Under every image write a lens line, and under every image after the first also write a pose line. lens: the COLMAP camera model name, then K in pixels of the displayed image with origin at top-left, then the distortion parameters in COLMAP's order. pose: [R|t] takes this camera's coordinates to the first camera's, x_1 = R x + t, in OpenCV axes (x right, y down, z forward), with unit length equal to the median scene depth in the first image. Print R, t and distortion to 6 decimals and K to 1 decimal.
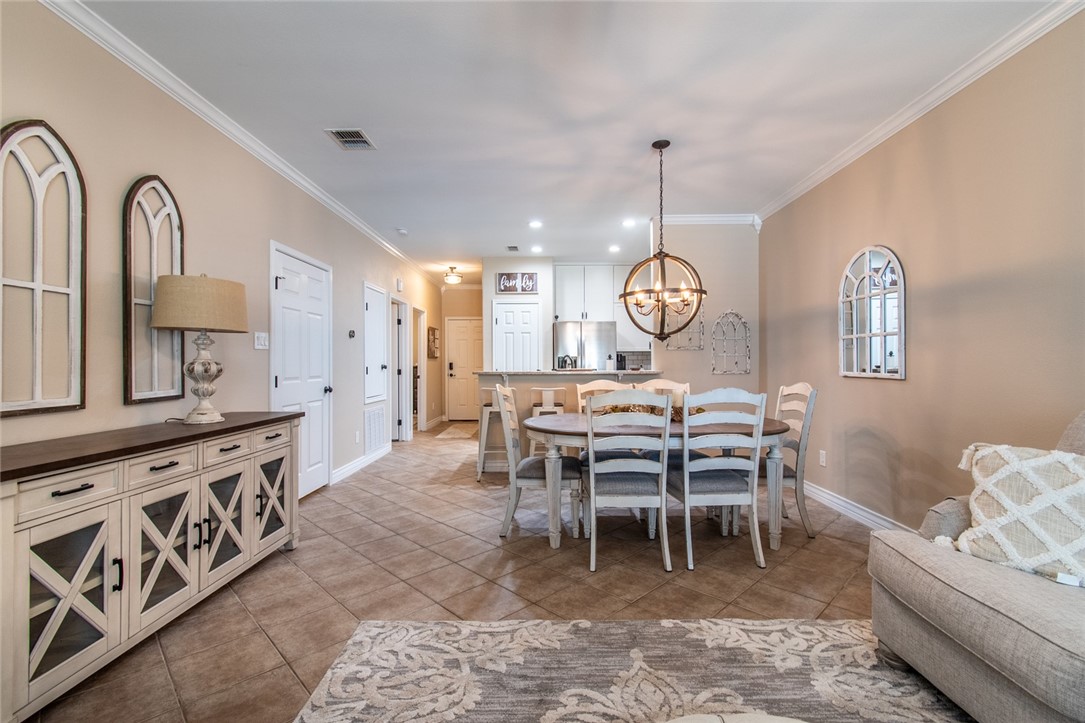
lens RADIAL K [[483.4, 0, 539.9], [0, 483.4, 362.2], [0, 0, 1]] dist [0.007635, -0.004171]
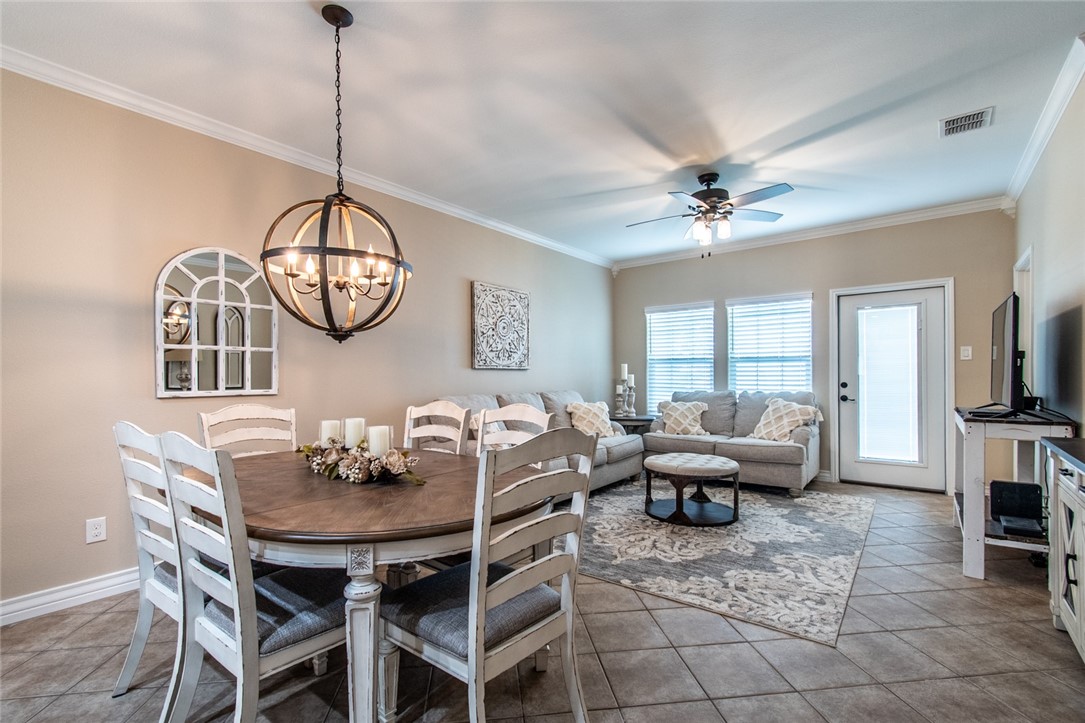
lens RADIAL K [[483.4, 0, 535.8], [0, 483.4, 377.3], [0, 0, 1]] dist [0.007635, -0.004171]
pose [[-0.786359, 0.008908, 0.617706, -0.330588], [0.010689, 0.999943, -0.000813, 0.004364], [-0.617678, 0.005963, -0.786409, 1.390744]]
